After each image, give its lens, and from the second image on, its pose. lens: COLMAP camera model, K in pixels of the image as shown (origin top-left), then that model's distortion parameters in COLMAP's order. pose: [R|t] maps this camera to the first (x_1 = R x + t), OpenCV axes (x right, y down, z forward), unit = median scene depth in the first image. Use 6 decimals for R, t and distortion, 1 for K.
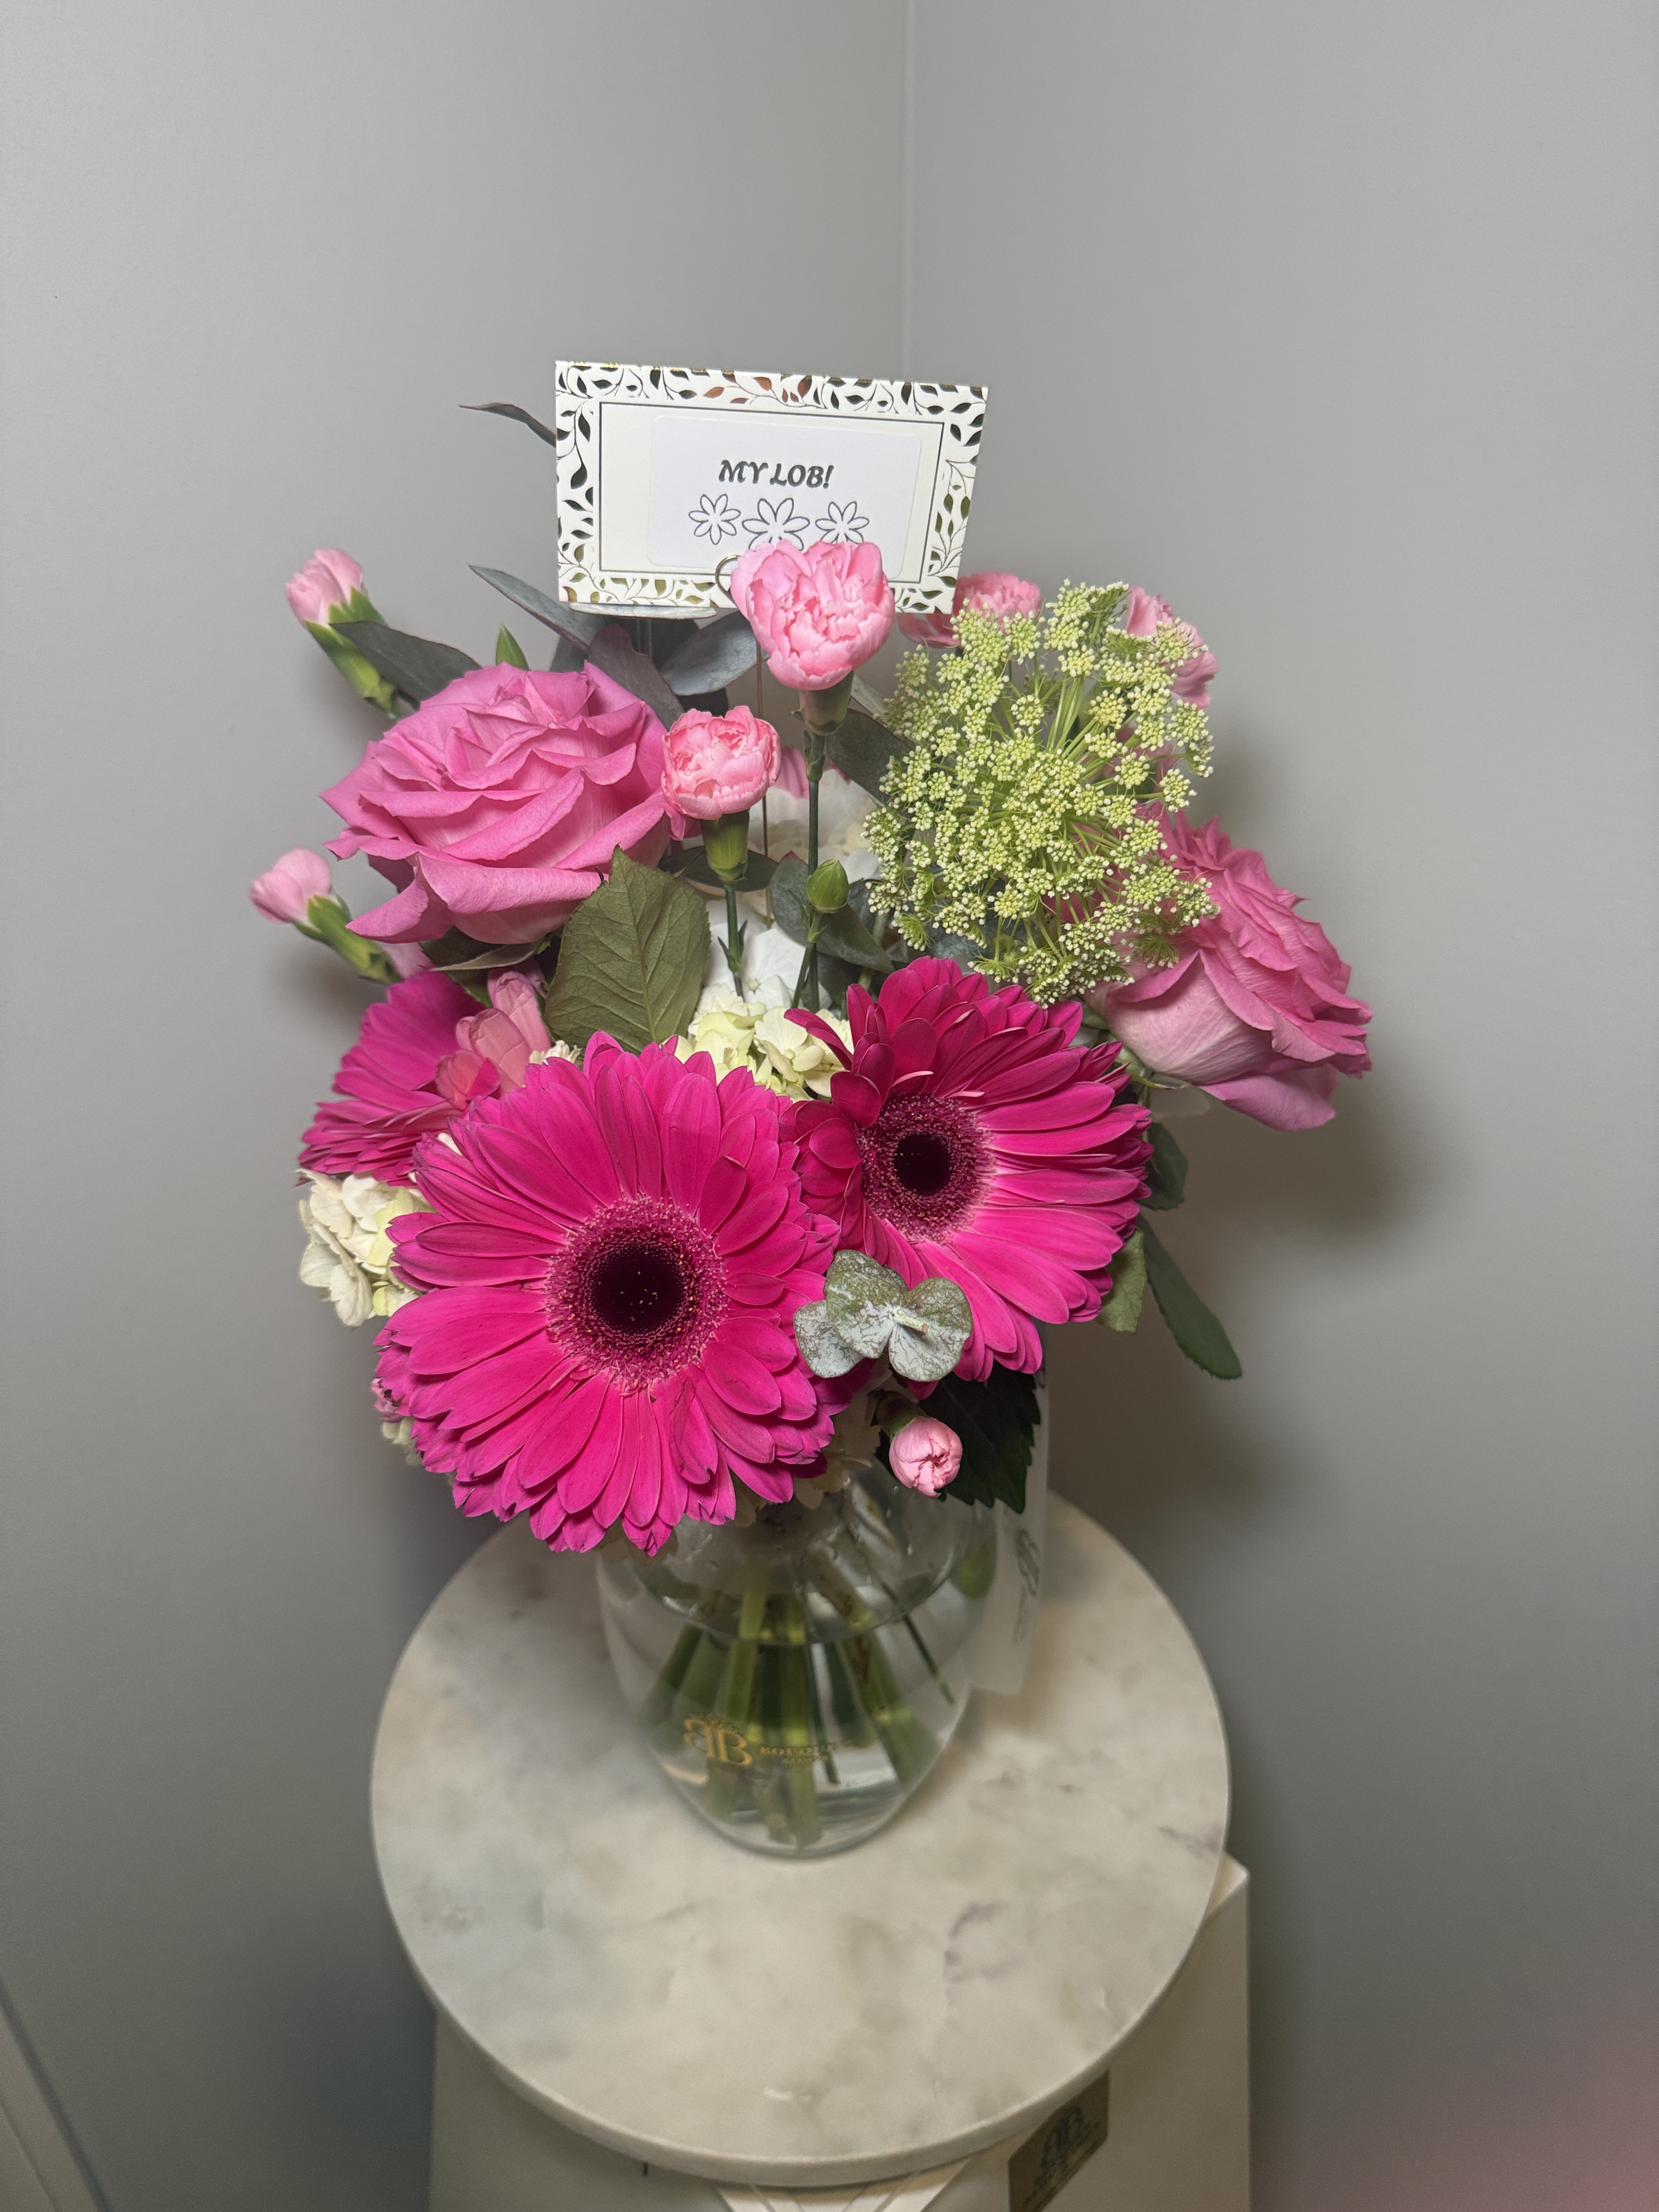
lens RADIAL K [[1518.3, 0, 830.2], [0, 1518.3, 1108.5], [0, 0, 1]] dist [-0.004492, 0.000025]
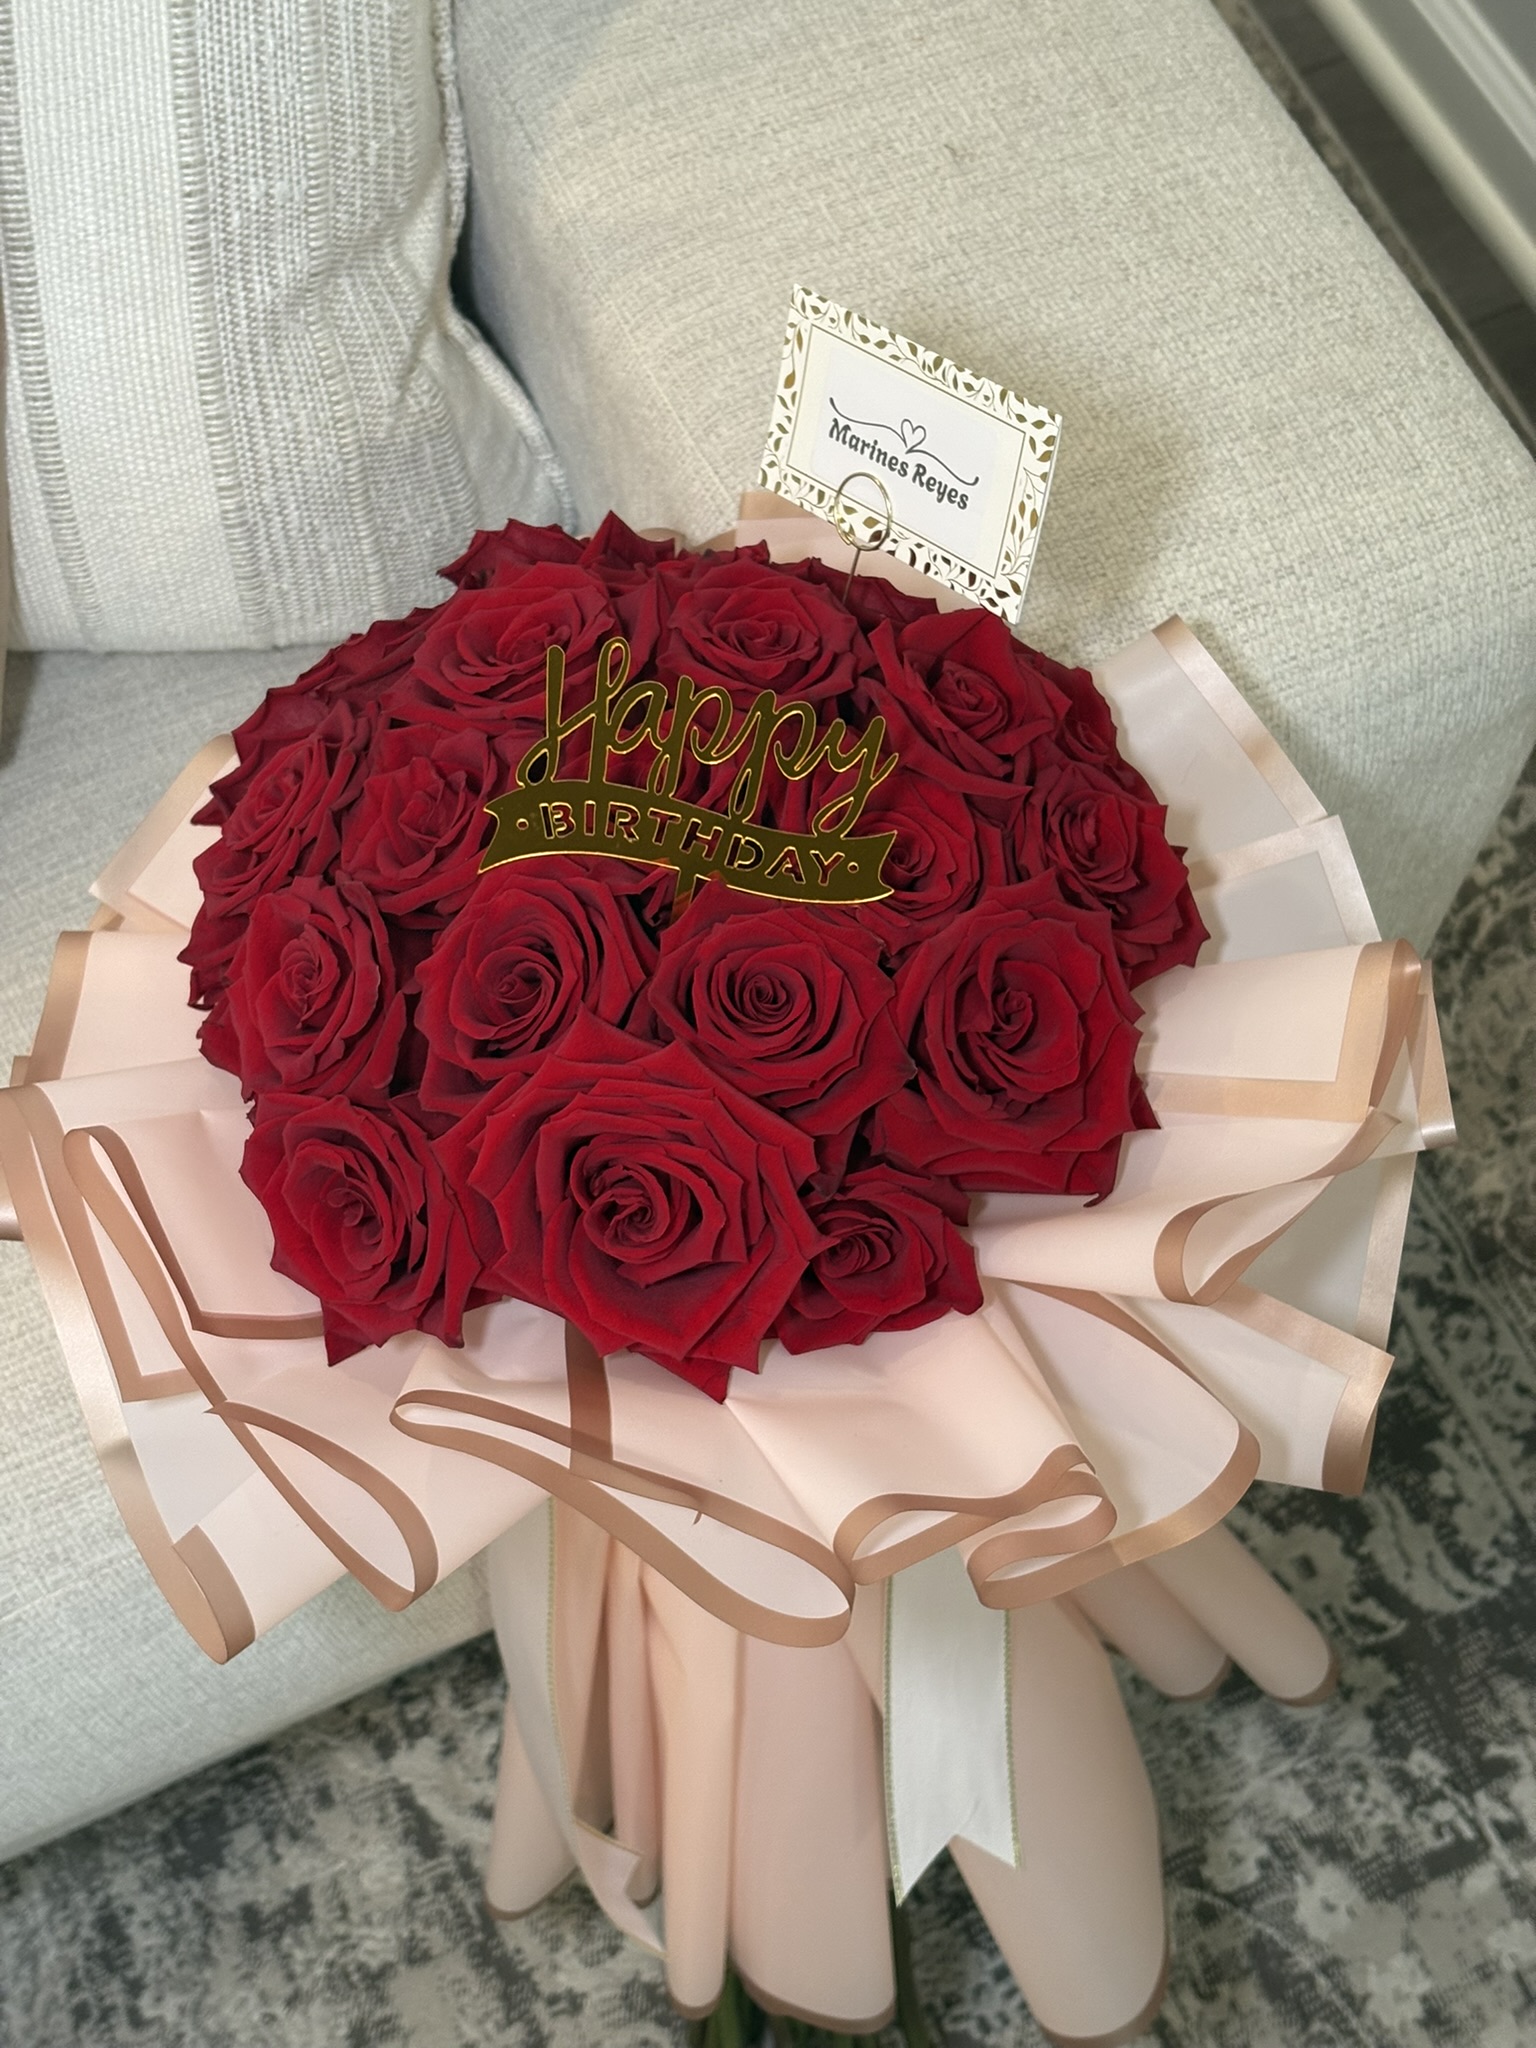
lens RADIAL K [[3121.7, 0, 767.9], [0, 3121.7, 1022.8], [0, 0, 1]] dist [-0.015062, 0.000000]
pose [[0.572577, 0.403203, -0.713850, 1.705490], [-0.650088, 0.753813, -0.095659, 0.190944], [0.499540, 0.518838, 0.693734, -0.402933]]
